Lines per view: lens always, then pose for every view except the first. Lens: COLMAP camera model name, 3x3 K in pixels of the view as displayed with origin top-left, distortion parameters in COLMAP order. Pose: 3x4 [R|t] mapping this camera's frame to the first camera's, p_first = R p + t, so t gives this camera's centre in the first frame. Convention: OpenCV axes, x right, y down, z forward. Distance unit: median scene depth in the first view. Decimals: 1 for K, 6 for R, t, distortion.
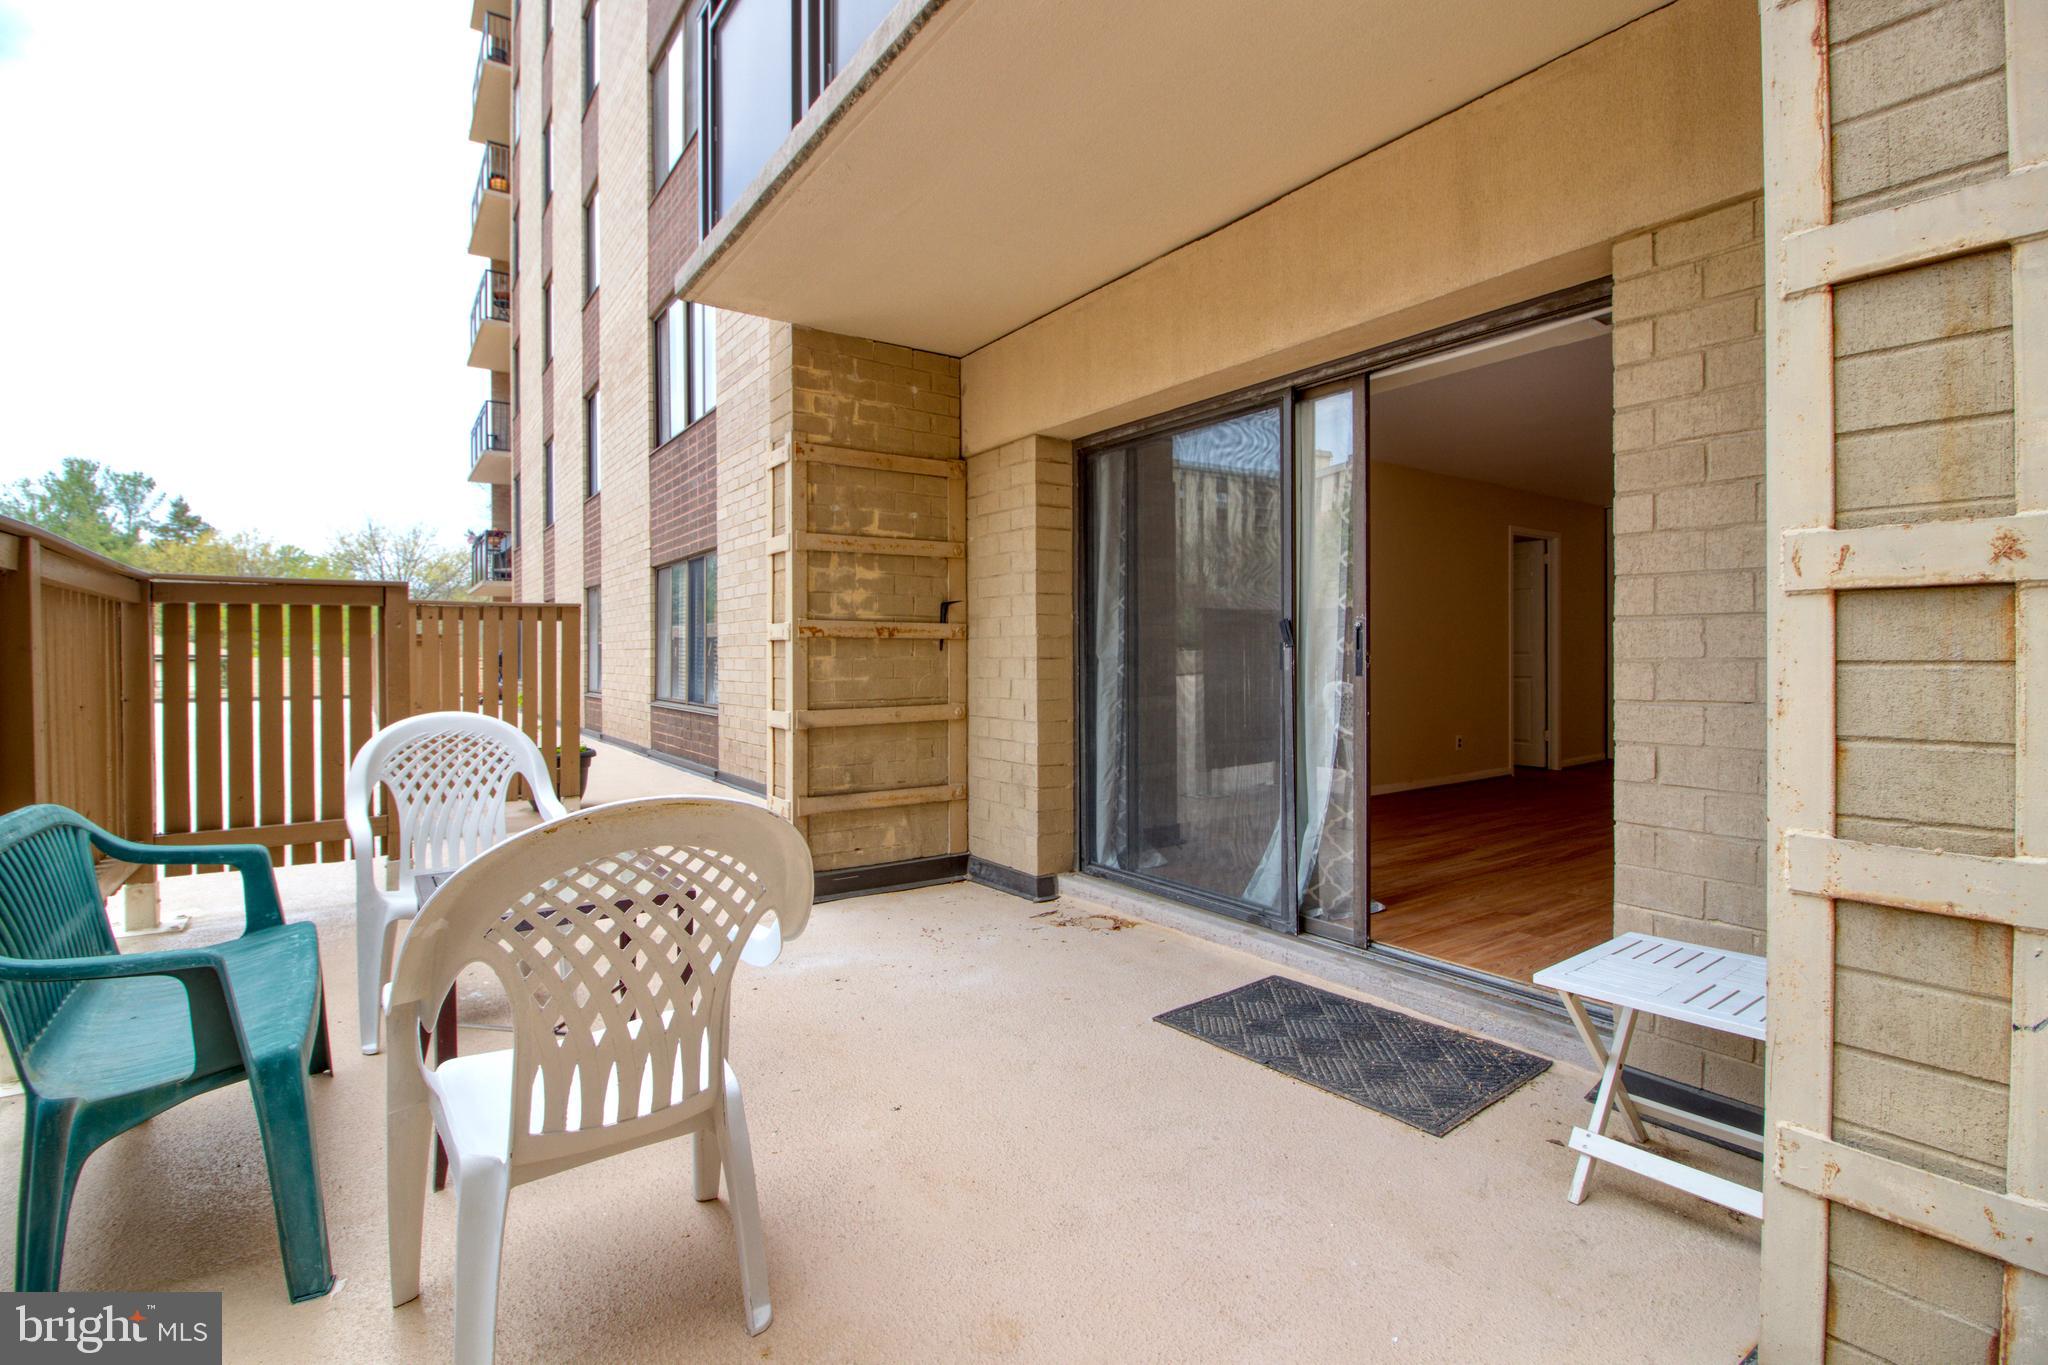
lens RADIAL K [[946.3, 0, 1023.2], [0, 946.3, 672.6], [0, 0, 1]] dist [-0.002891, -0.010054]
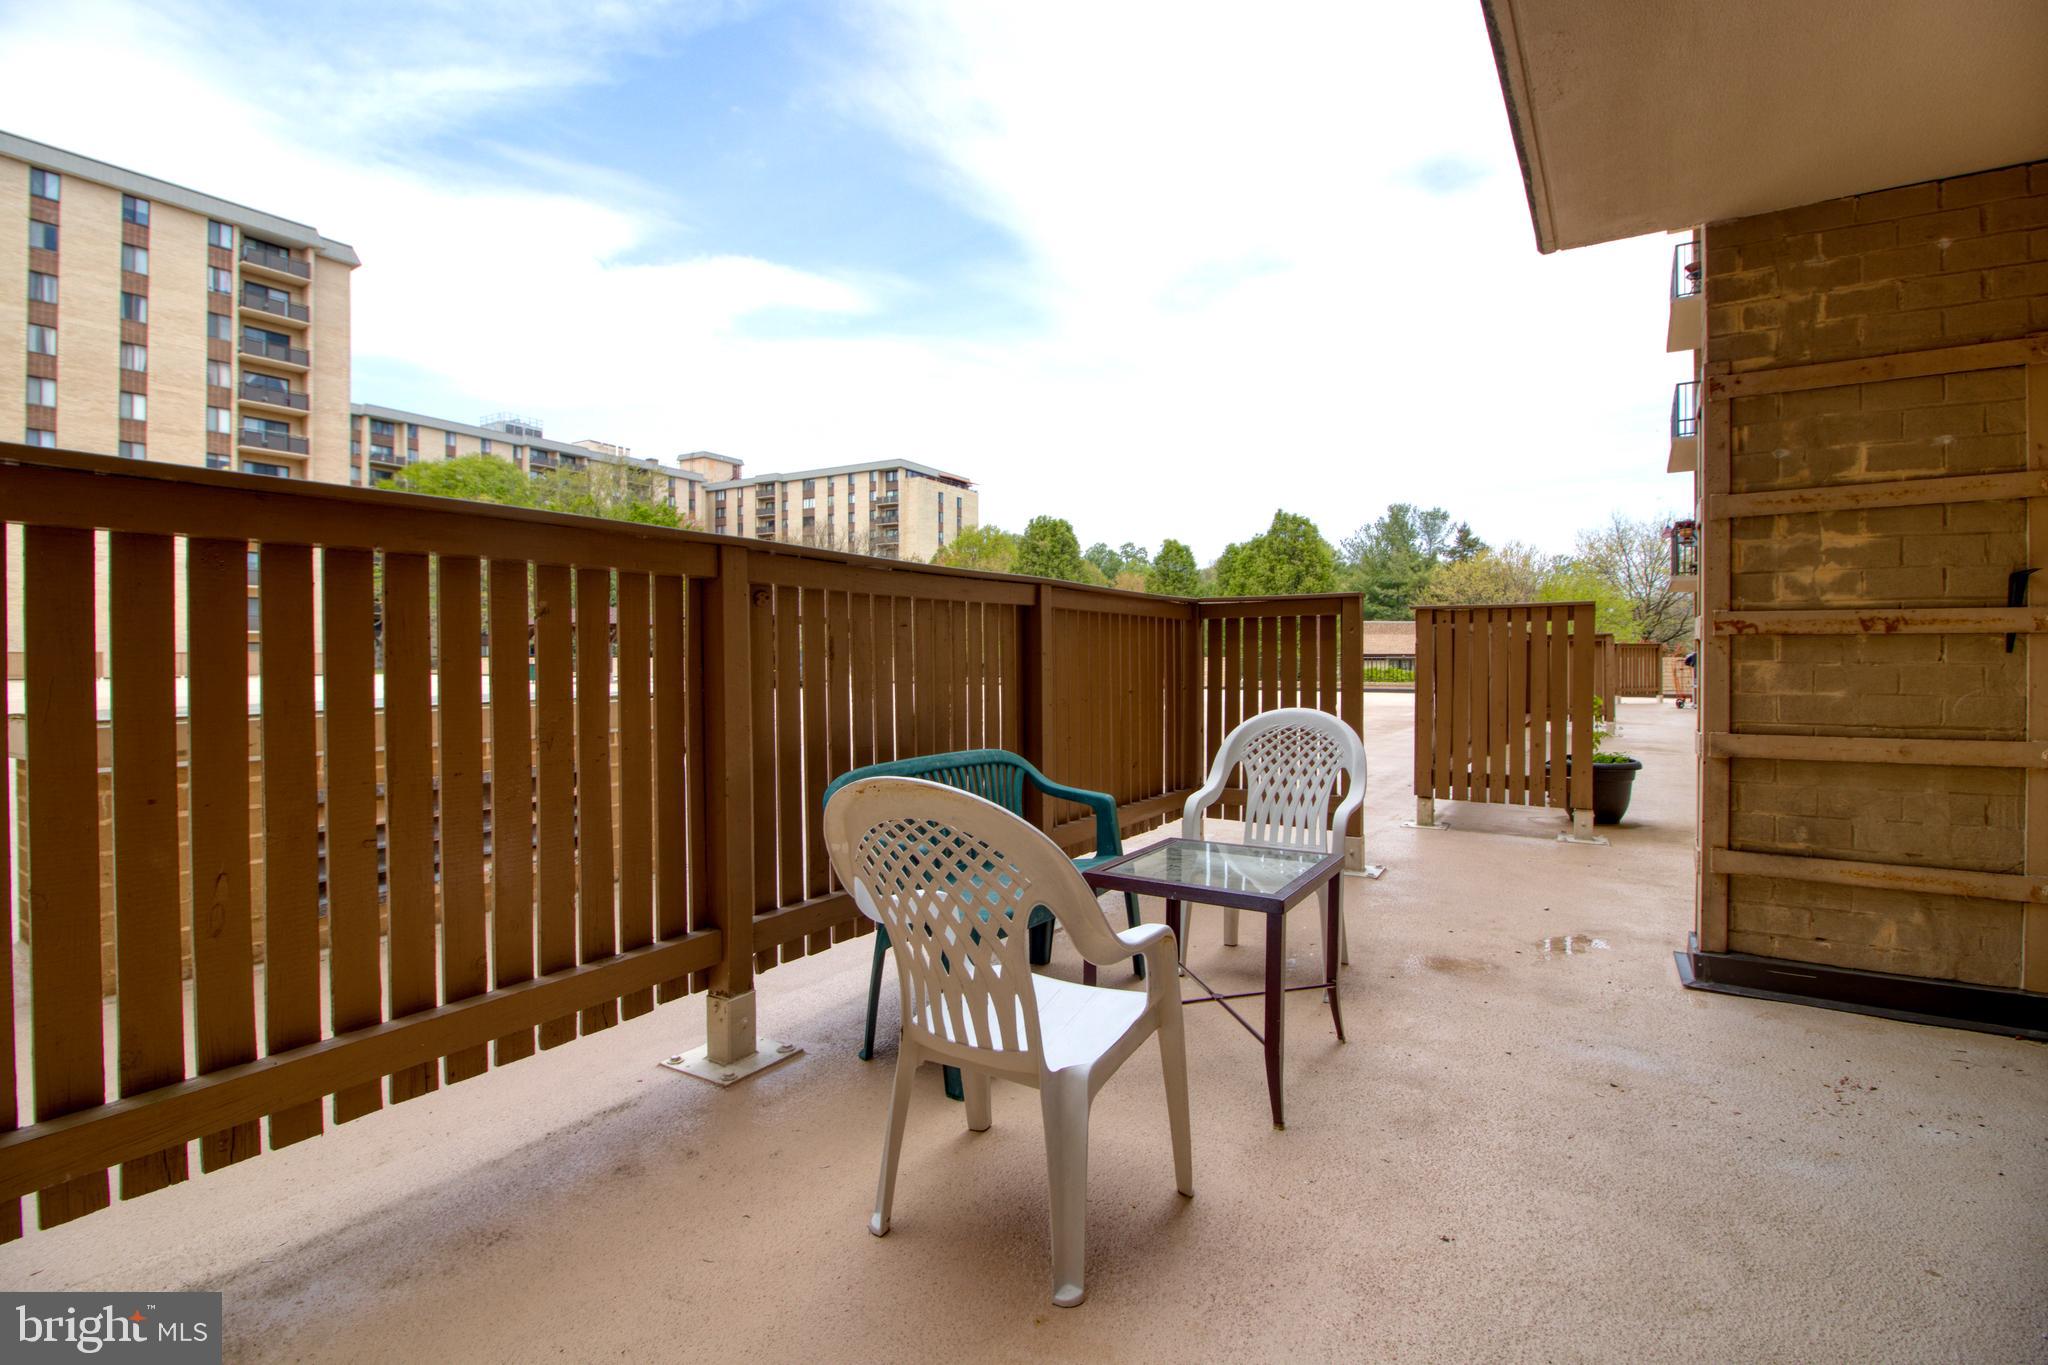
lens RADIAL K [[946.3, 0, 1027.7], [0, 946.3, 670.3], [0, 0, 1]] dist [-0.002891, -0.010054]
pose [[0.376991, 0.016548, -0.926069, 0.241801], [-0.018086, 0.999781, 0.010503, -0.007049], [0.926040, 0.012789, 0.377208, 0.201455]]
